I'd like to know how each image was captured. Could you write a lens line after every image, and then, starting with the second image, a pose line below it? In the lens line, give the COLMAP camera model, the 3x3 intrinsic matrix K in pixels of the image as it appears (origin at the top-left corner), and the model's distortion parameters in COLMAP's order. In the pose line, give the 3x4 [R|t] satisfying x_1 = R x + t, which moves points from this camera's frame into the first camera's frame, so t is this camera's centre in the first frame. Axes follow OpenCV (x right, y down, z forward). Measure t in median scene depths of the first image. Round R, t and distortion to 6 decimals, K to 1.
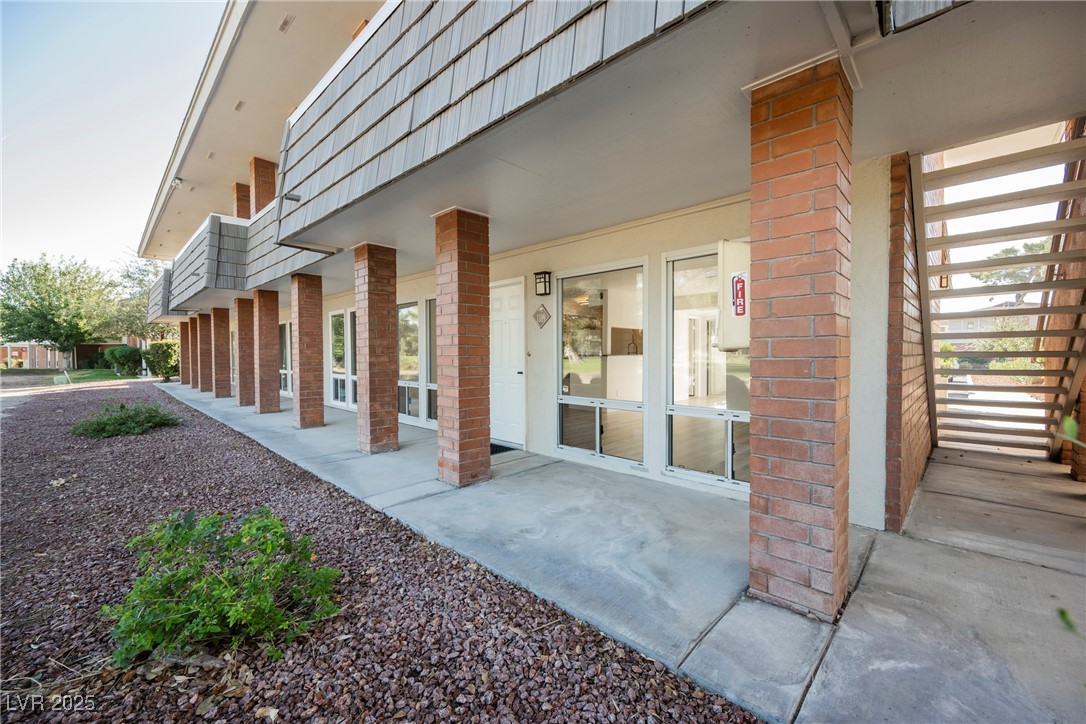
lens RADIAL K [[439.4, 0, 534.6], [0, 439.4, 357.5], [0, 0, 1]] dist [0.010152, -0.000351]
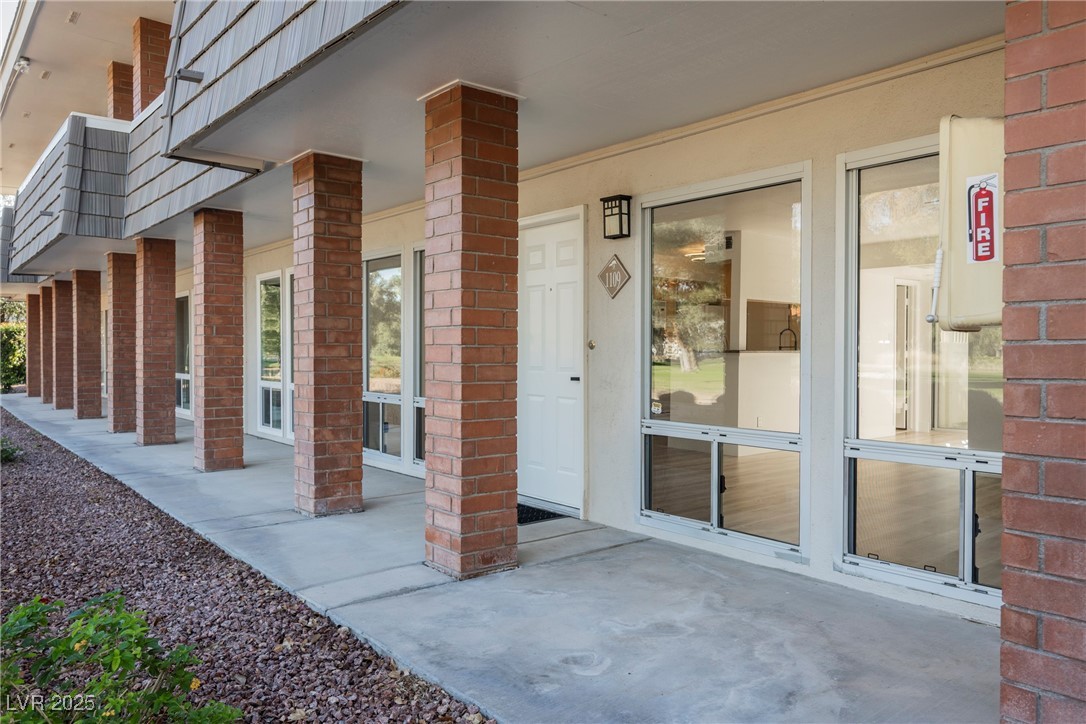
lens RADIAL K [[778.2, 0, 528.3], [0, 778.2, 352.5], [0, 0, 1]] dist [0.007606, 0.001517]
pose [[0.993816, 0.007943, -0.110753, 0.020591], [-0.009015, 0.999917, -0.009182, 0.013811], [0.110671, 0.010123, 0.993806, 0.017511]]
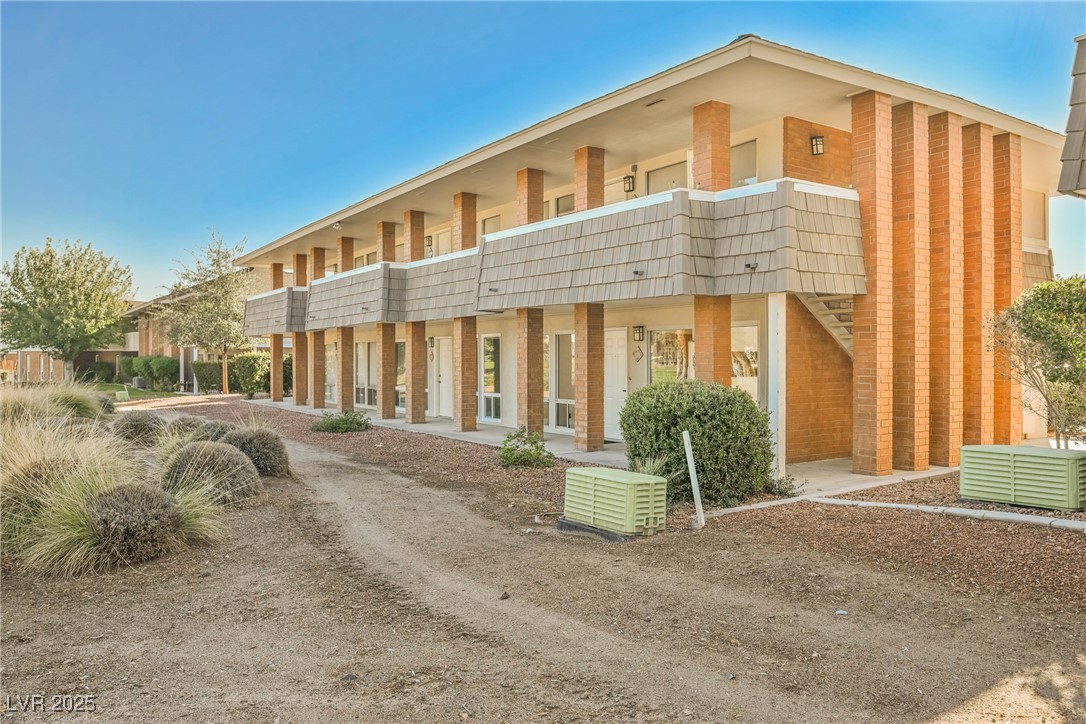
lens RADIAL K [[813.6, 0, 540.4], [0, 813.6, 361.9], [0, 0, 1]] dist [-0.009156, -0.001345]
pose [[0.983699, 0.005020, -0.179753, 0.227809], [-0.006363, 0.999956, -0.006899, -0.053667], [0.179710, 0.007931, 0.983688, -2.211101]]
